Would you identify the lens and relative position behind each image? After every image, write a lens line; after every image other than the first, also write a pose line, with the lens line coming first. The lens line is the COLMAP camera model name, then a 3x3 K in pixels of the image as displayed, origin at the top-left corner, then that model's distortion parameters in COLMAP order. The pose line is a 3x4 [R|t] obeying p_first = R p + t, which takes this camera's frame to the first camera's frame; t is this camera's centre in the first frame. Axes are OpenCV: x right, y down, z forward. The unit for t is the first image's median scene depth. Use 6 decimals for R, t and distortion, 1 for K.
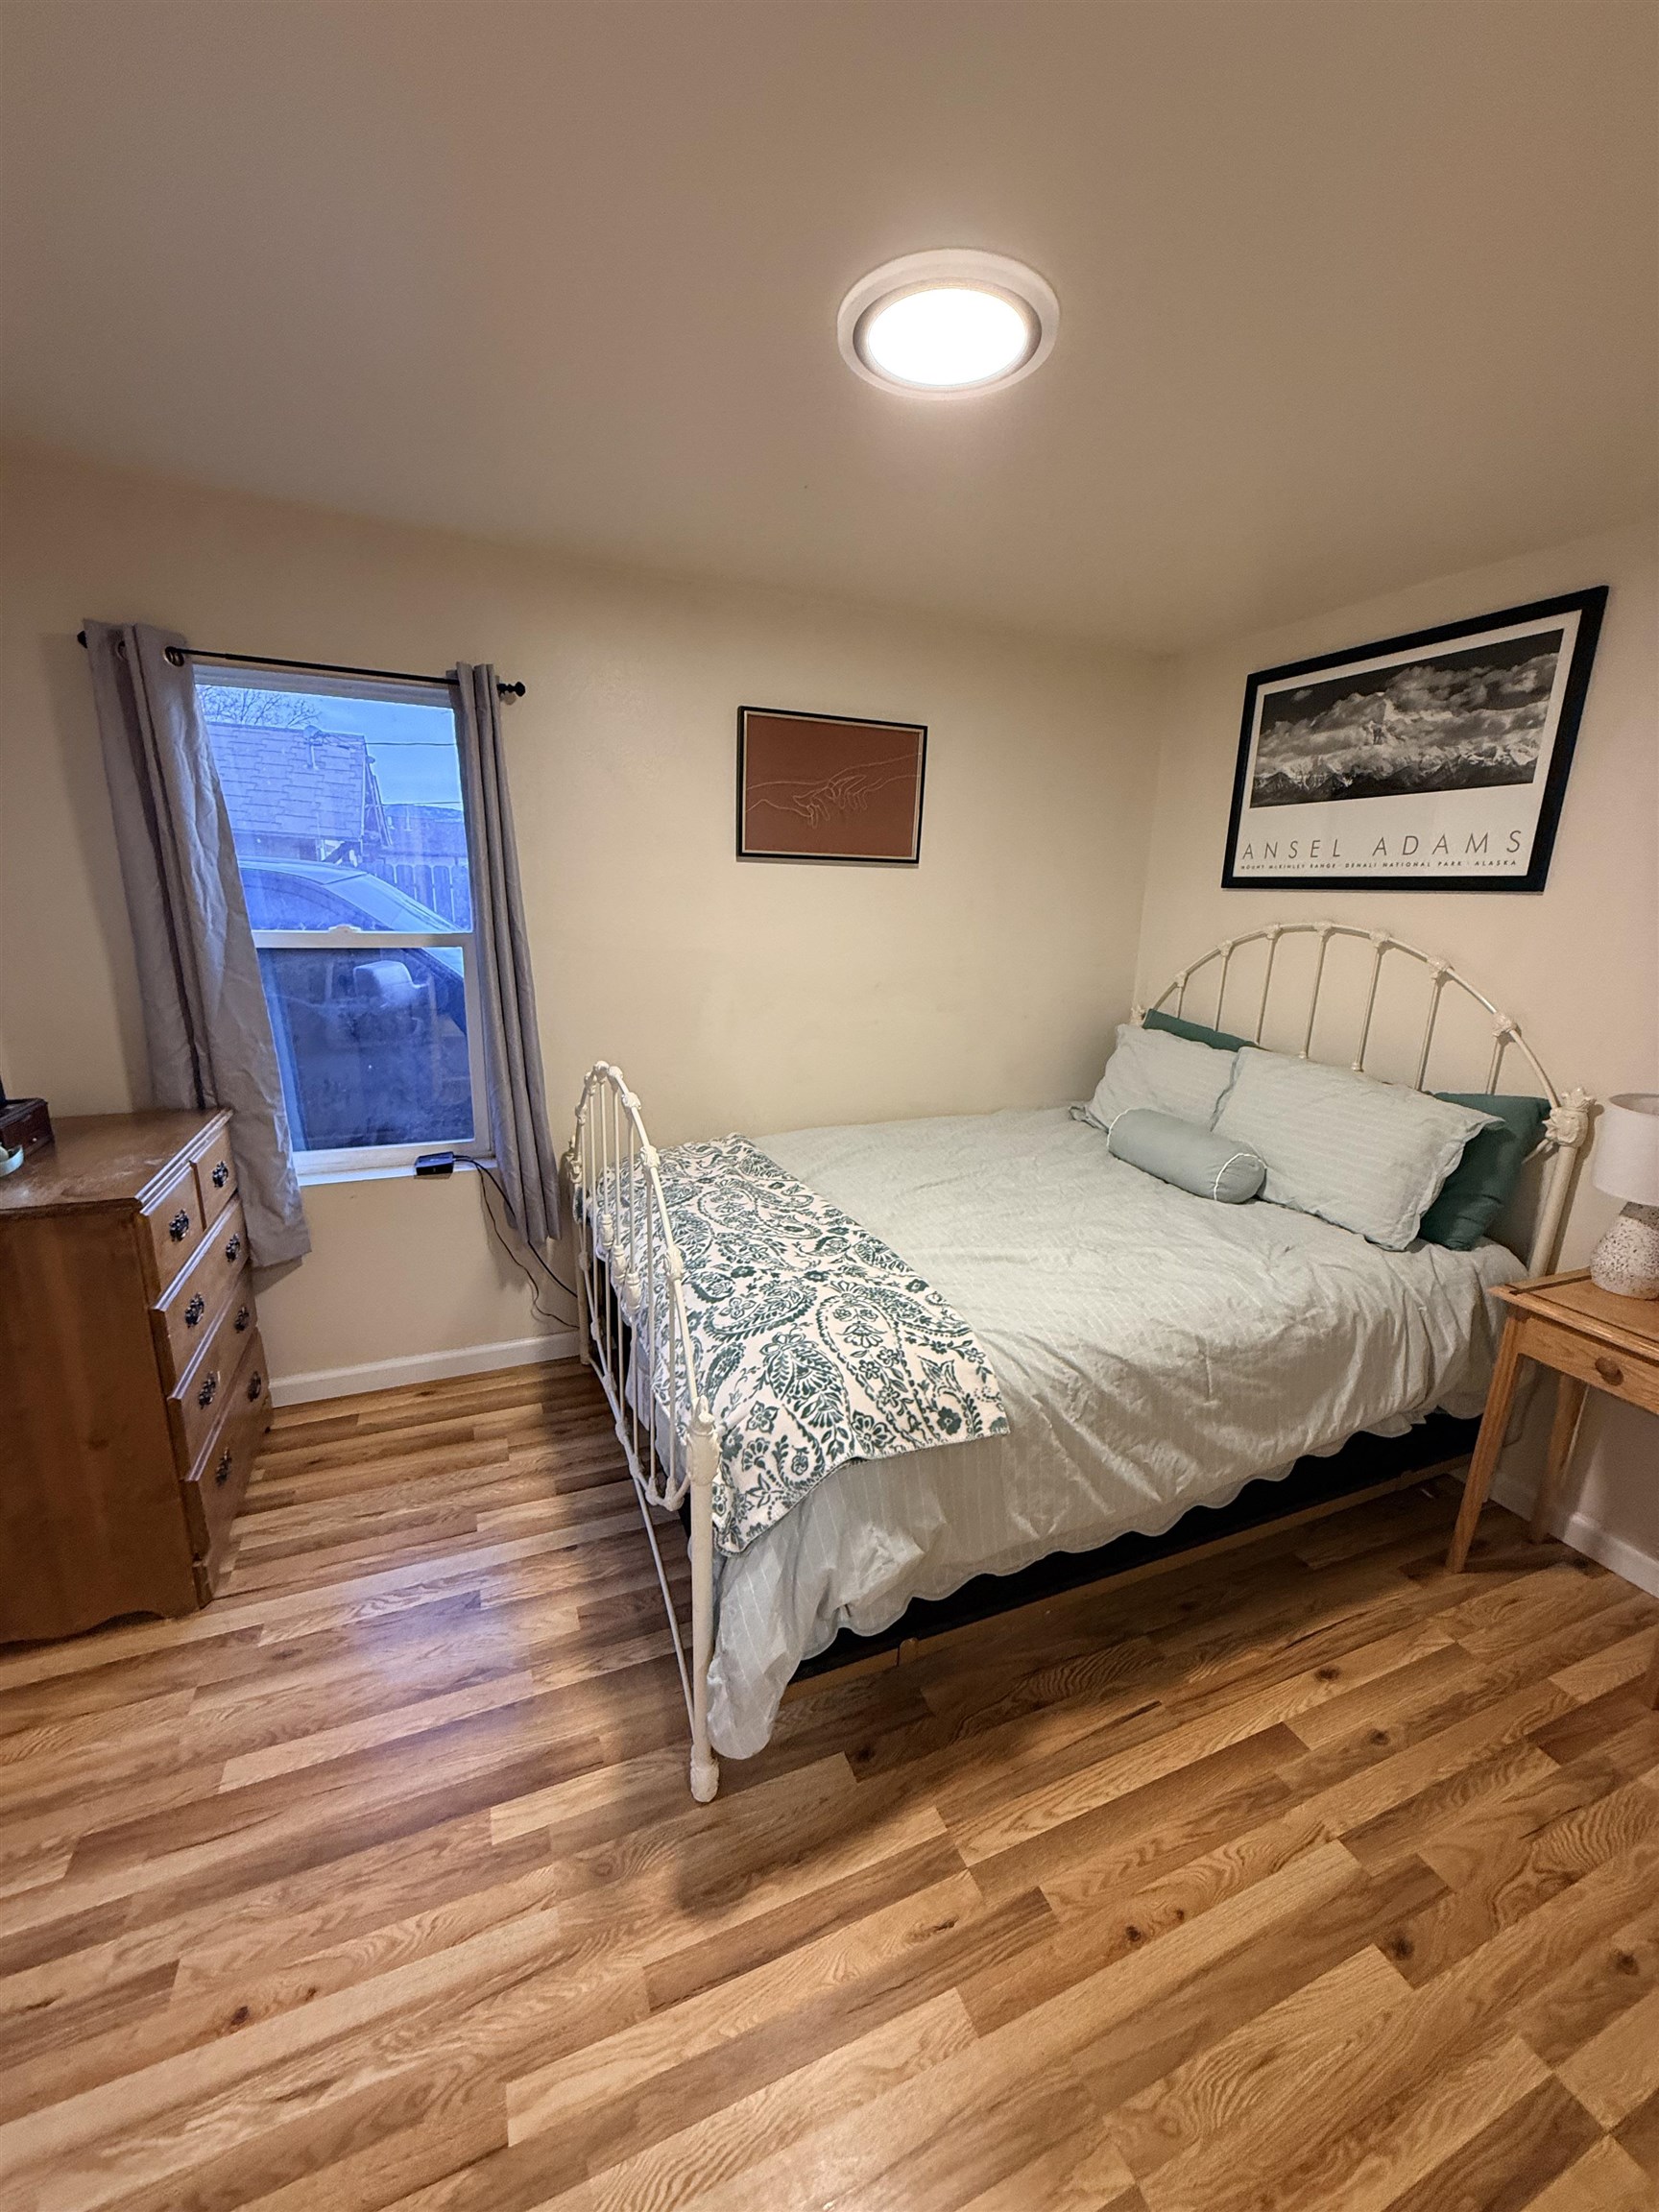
lens RADIAL K [[877.1, 0, 825.6], [0, 877.1, 1101.7], [0, 0, 1]] dist [0.000972, -0.000532]
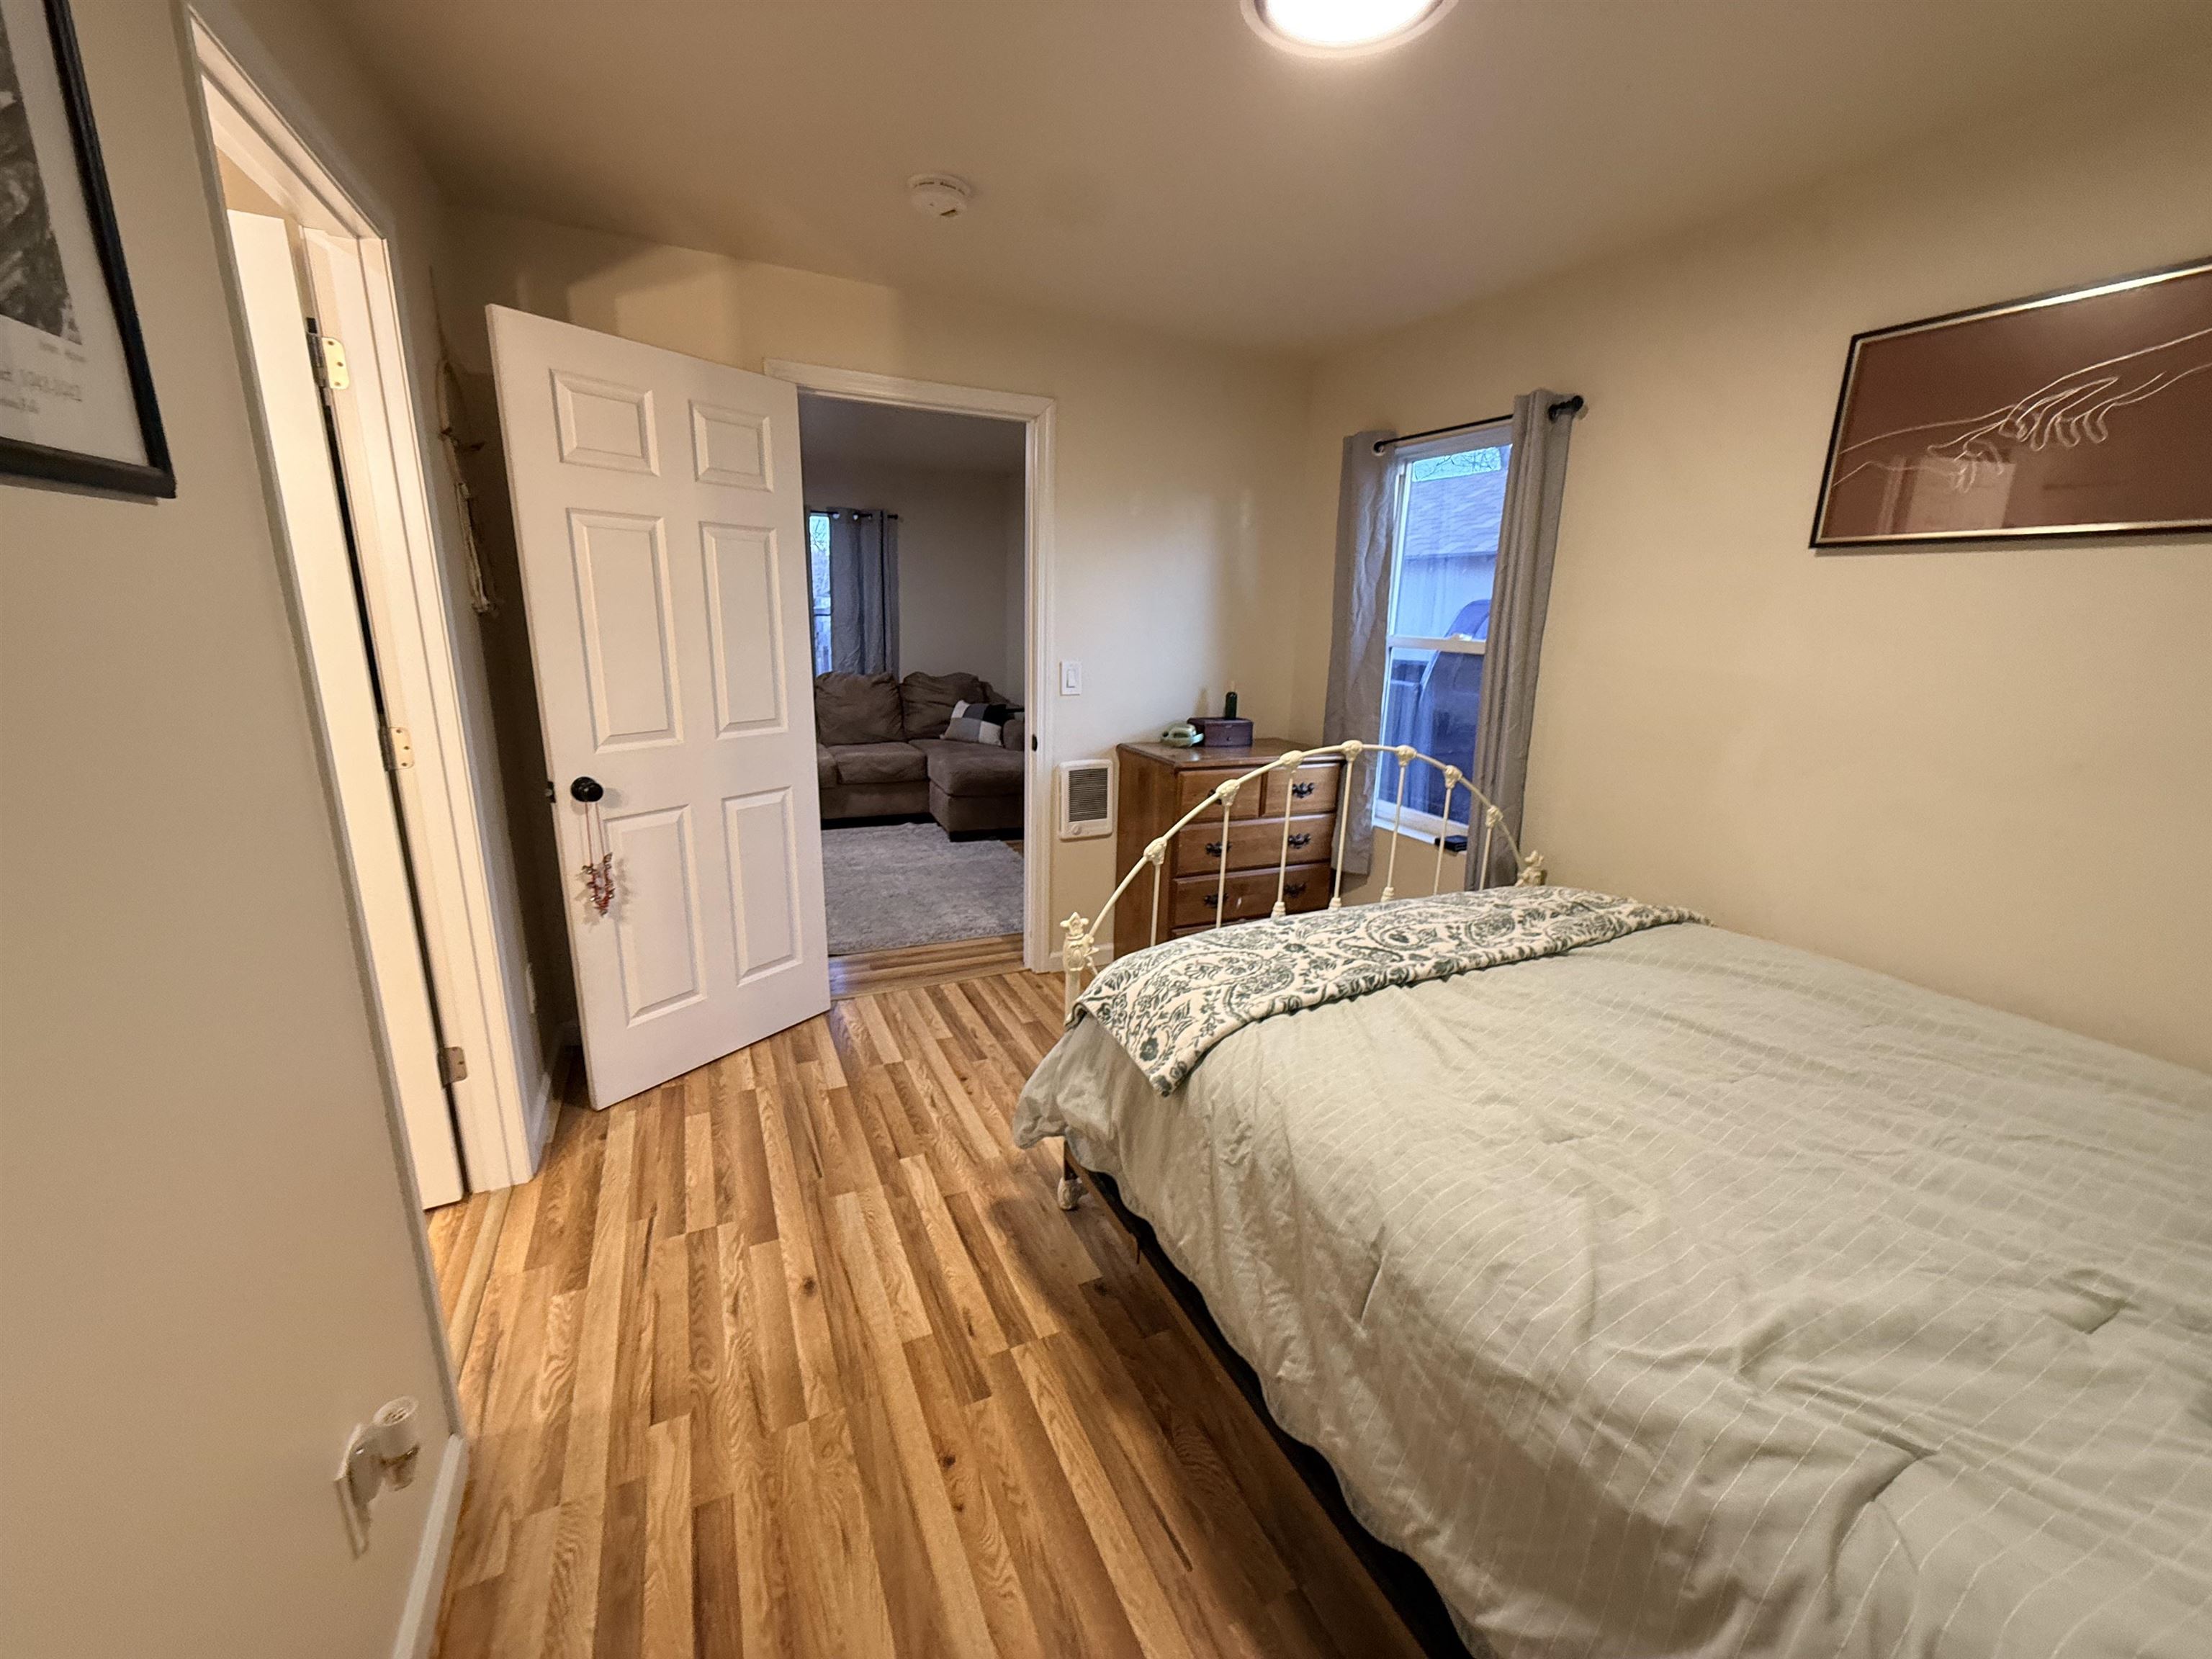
lens RADIAL K [[877.1, 0, 1110.4], [0, 877.1, 828.8], [0, 0, 1]] dist [0.000972, -0.000532]
pose [[0.048914, 0.218862, -0.974529, 1.105723], [-0.263270, 0.944018, 0.198795, -0.093920], [0.963481, 0.246841, 0.103795, 0.753004]]
